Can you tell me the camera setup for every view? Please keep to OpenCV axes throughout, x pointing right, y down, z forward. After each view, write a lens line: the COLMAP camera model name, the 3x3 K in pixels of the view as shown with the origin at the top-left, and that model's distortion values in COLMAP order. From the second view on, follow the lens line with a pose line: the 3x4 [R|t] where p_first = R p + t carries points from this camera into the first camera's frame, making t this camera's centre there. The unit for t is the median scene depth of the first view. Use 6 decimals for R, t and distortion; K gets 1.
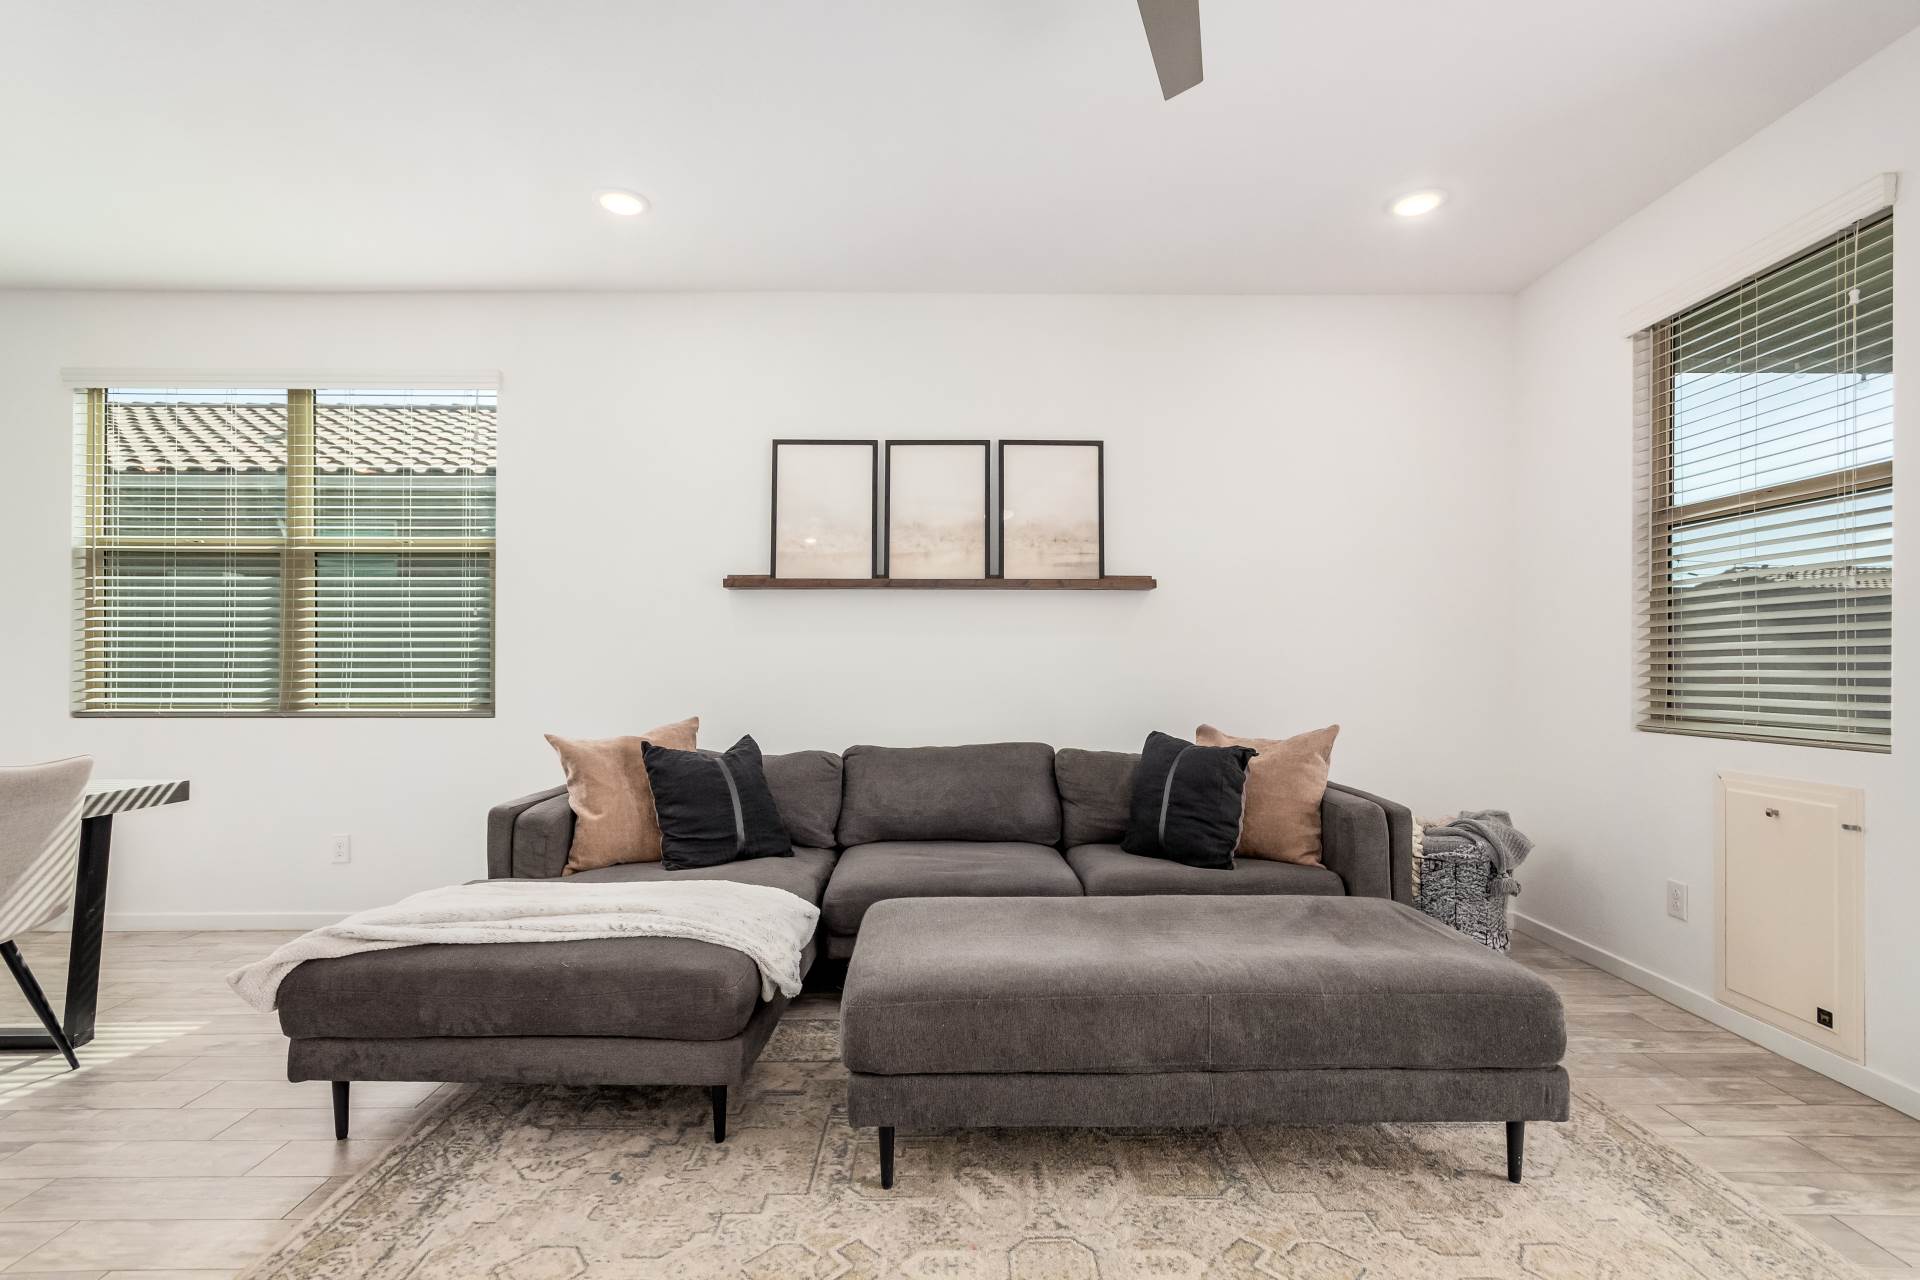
lens RADIAL K [[891.9, 0, 960.1], [0, 891.9, 668.5], [0, 0, 1]] dist [0.008721, -0.000037]
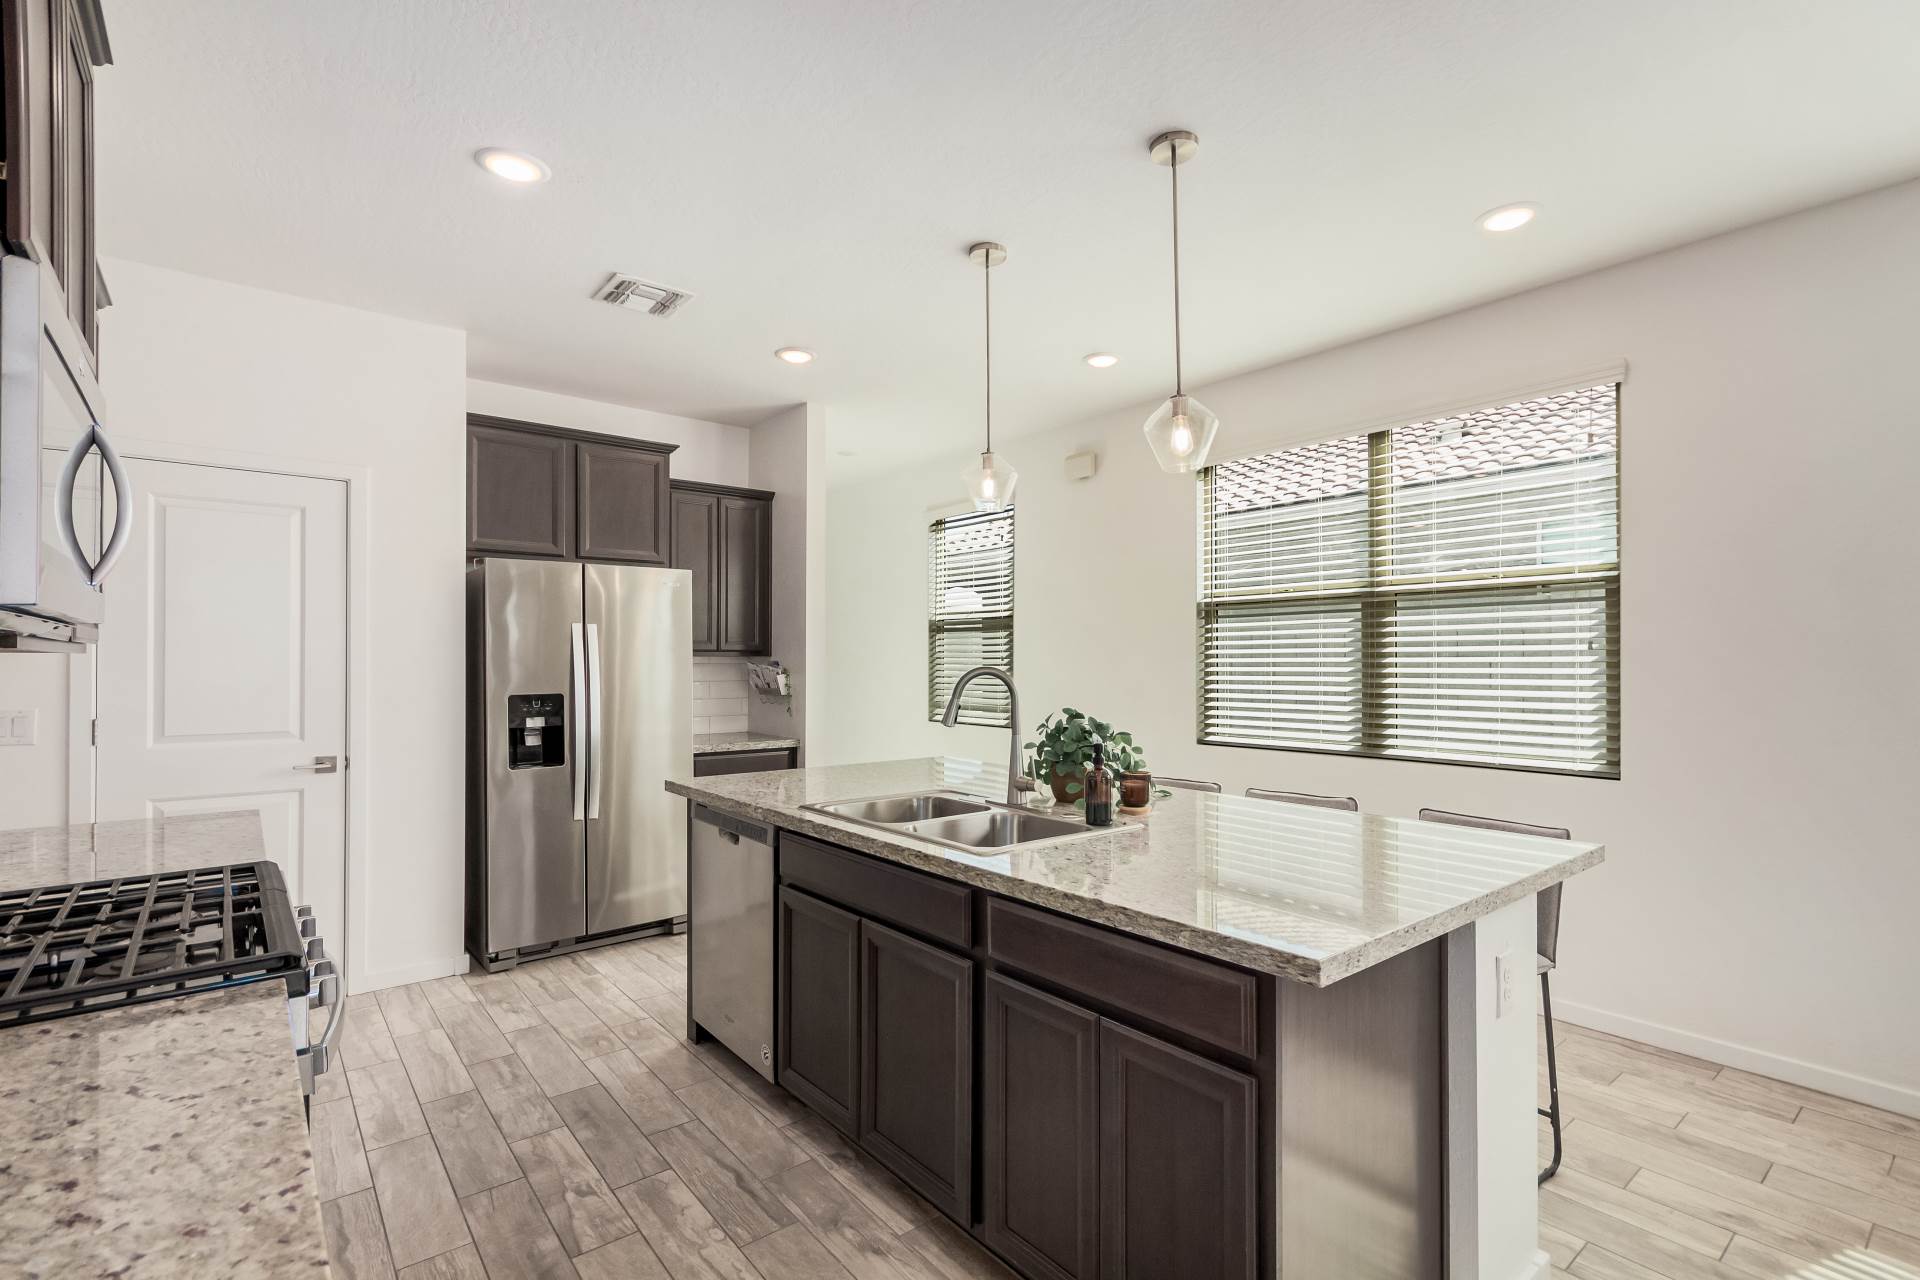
lens RADIAL K [[886.0, 0, 960.3], [0, 886.0, 649.8], [0, 0, 1]] dist [0.008441, 0.000319]
pose [[0.619533, -0.014661, -0.784834, -2.995545], [-0.004768, 0.999737, -0.022440, -0.500531], [0.784956, 0.017645, 0.619300, 0.306753]]
